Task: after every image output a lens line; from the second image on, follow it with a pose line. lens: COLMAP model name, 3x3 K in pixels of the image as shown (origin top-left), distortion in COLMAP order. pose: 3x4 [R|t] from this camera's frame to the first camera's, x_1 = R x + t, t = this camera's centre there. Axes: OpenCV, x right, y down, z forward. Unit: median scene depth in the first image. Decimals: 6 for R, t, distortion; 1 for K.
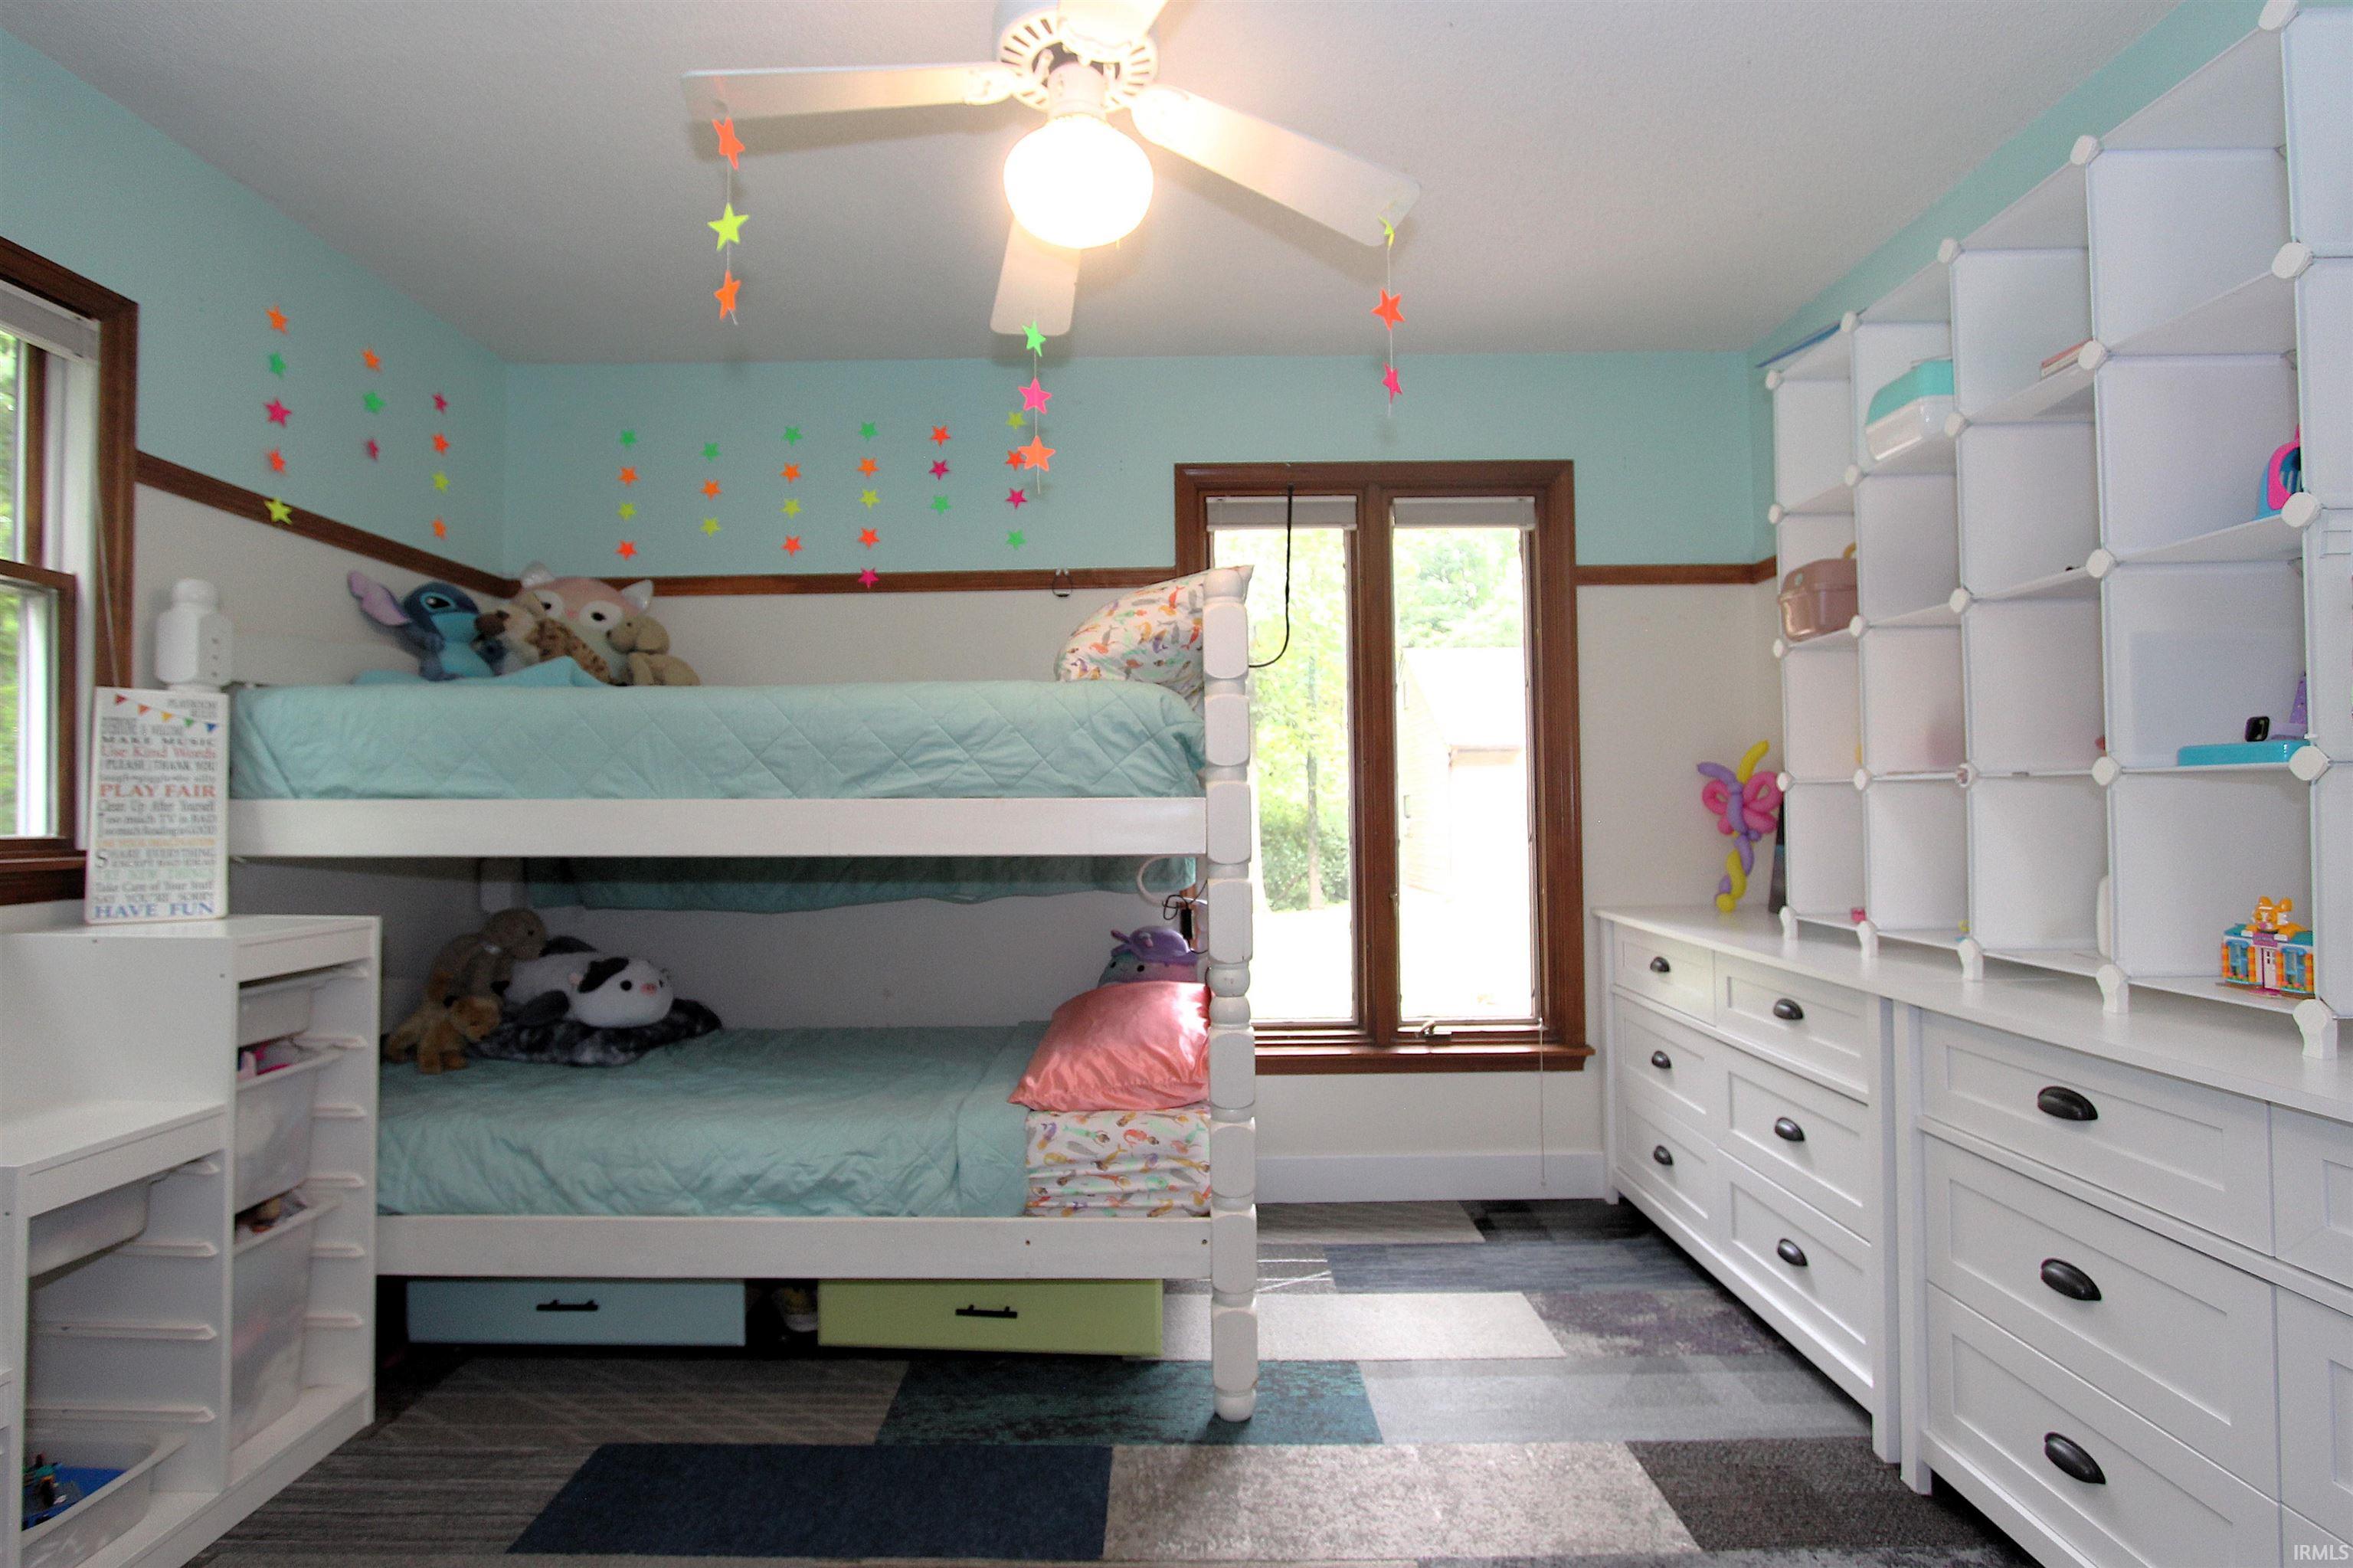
lens RADIAL K [[1114.3, 0, 1170.8], [0, 1114.3, 787.9], [0, 0, 1]] dist [-0.021518, 0.006275]
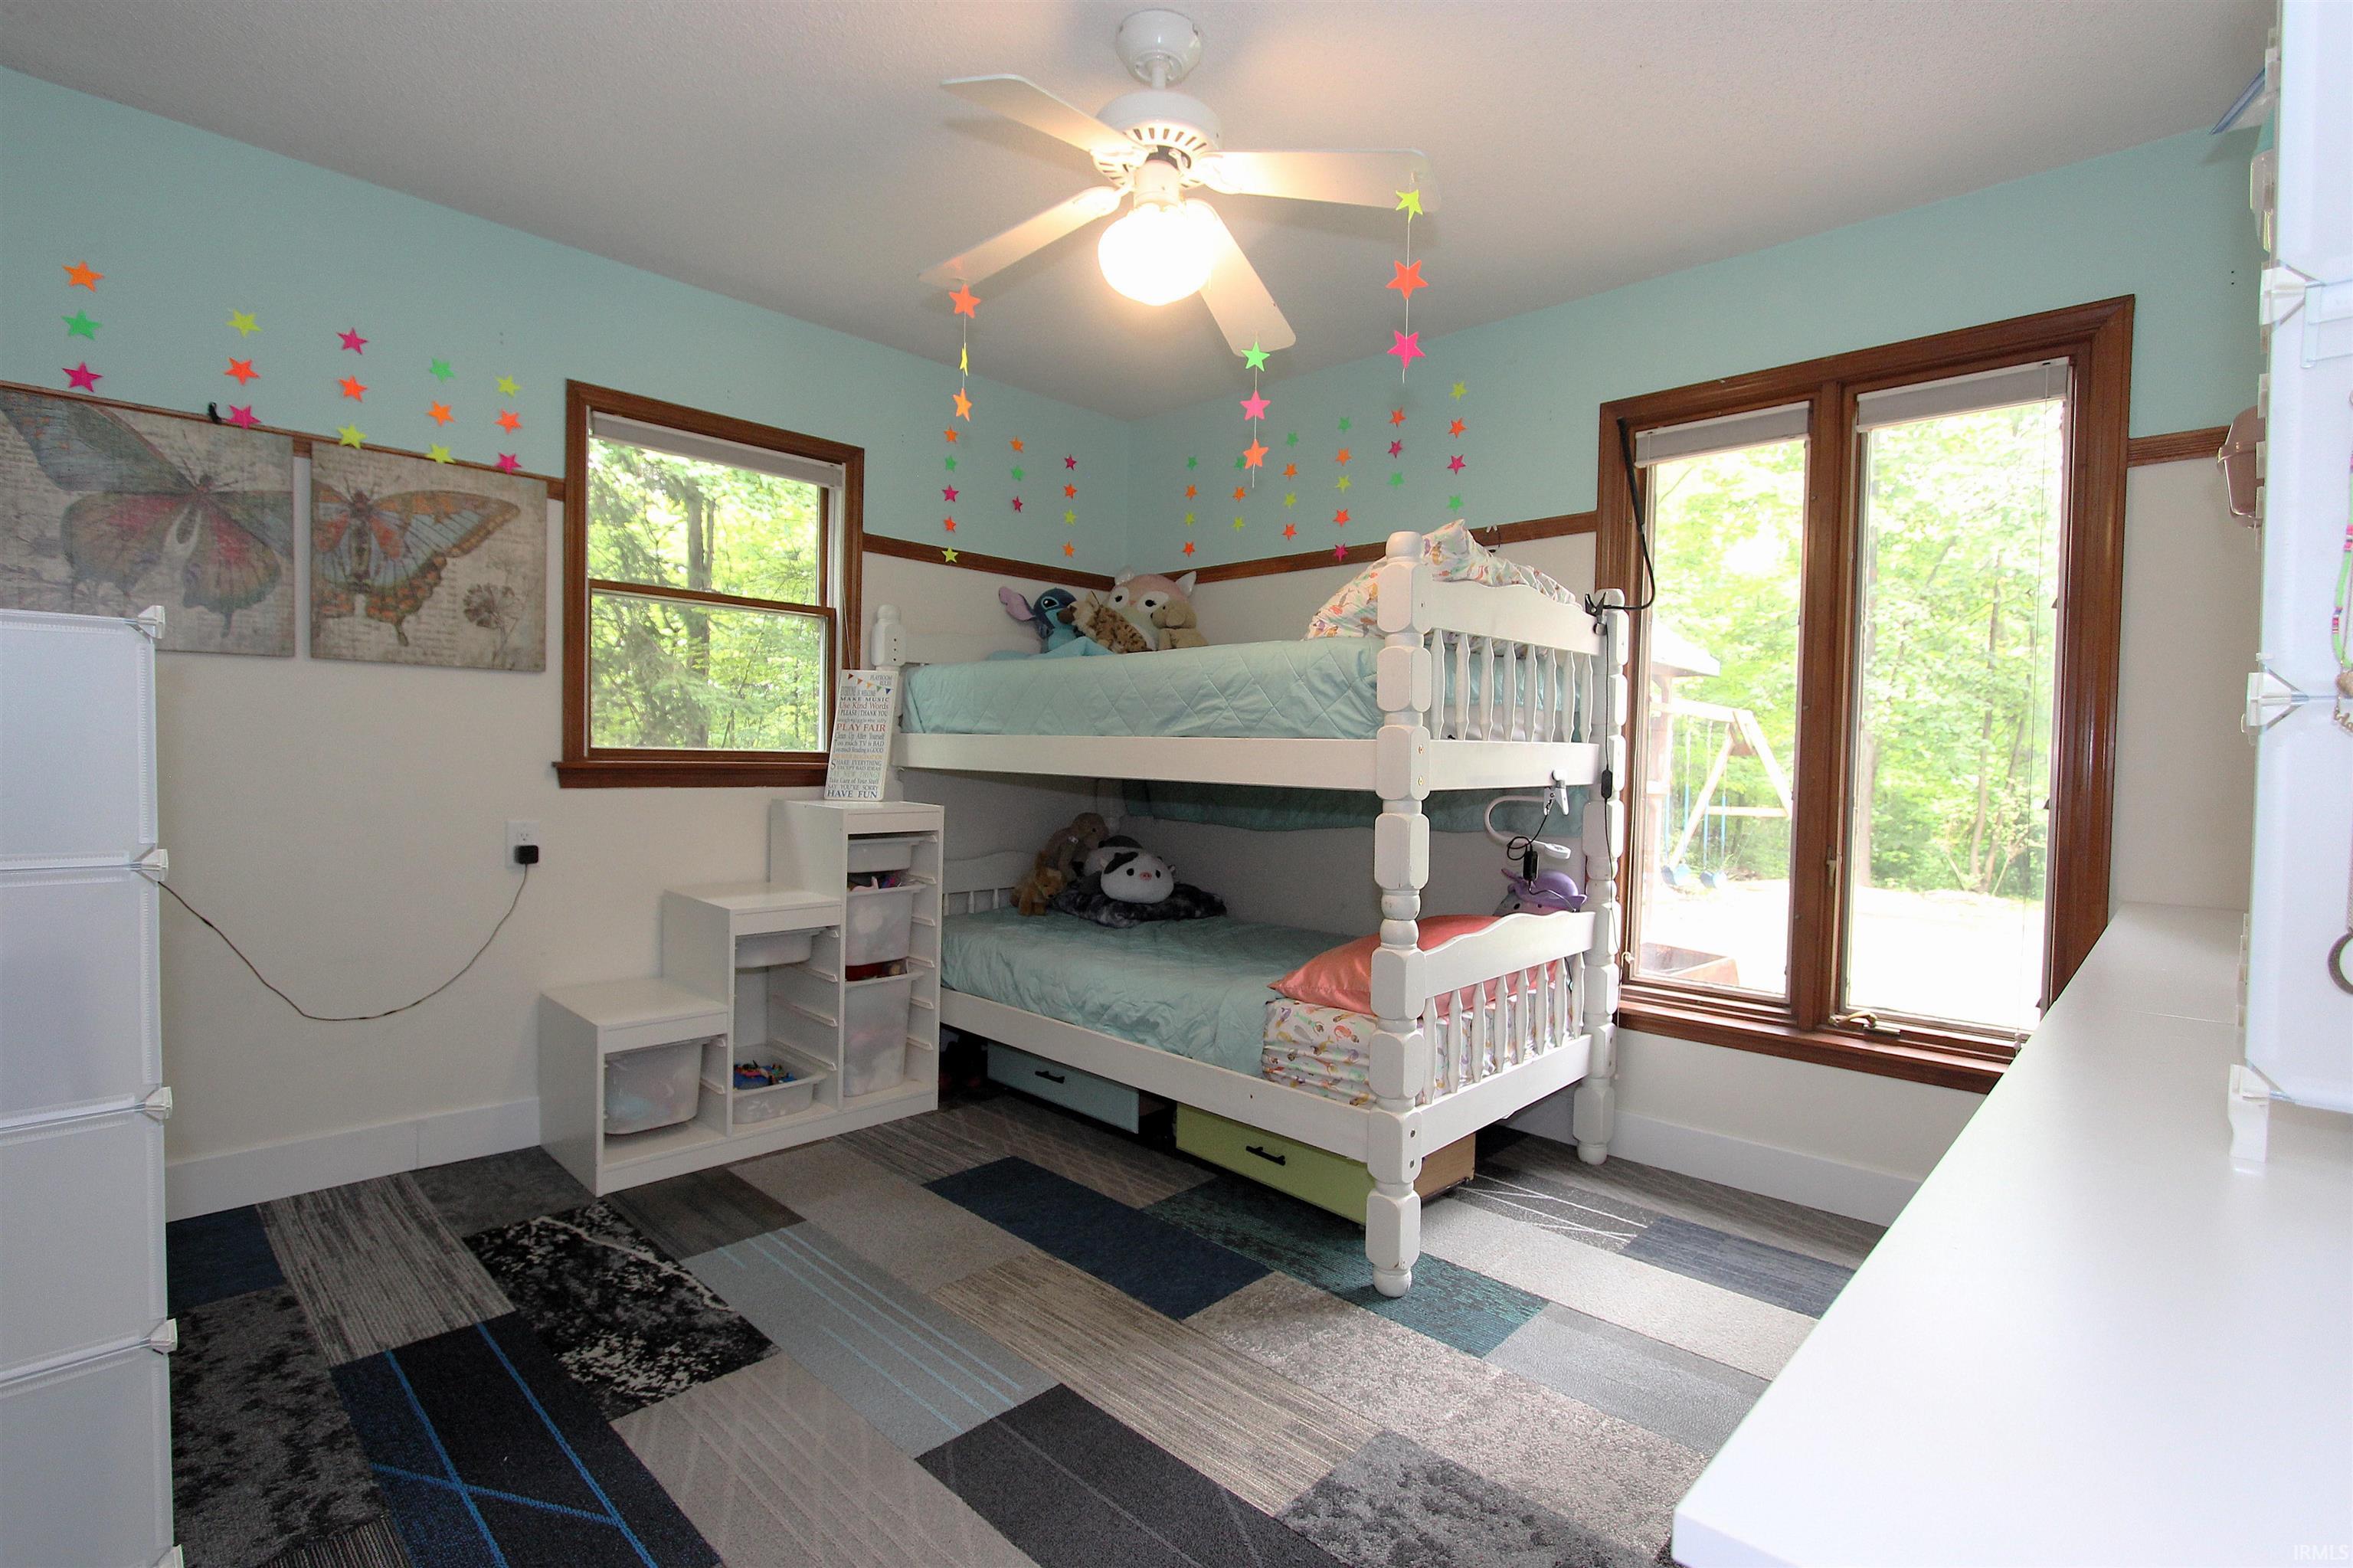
lens RADIAL K [[1082.9, 0, 1176.5], [0, 1082.9, 784.0], [0, 0, 1]] dist [-0.023746, 0.006858]
pose [[0.730741, 0.042053, -0.681358, 0.598088], [-0.012322, 0.998751, 0.048427, 0.002772], [0.682544, -0.026992, 0.730346, 0.067190]]
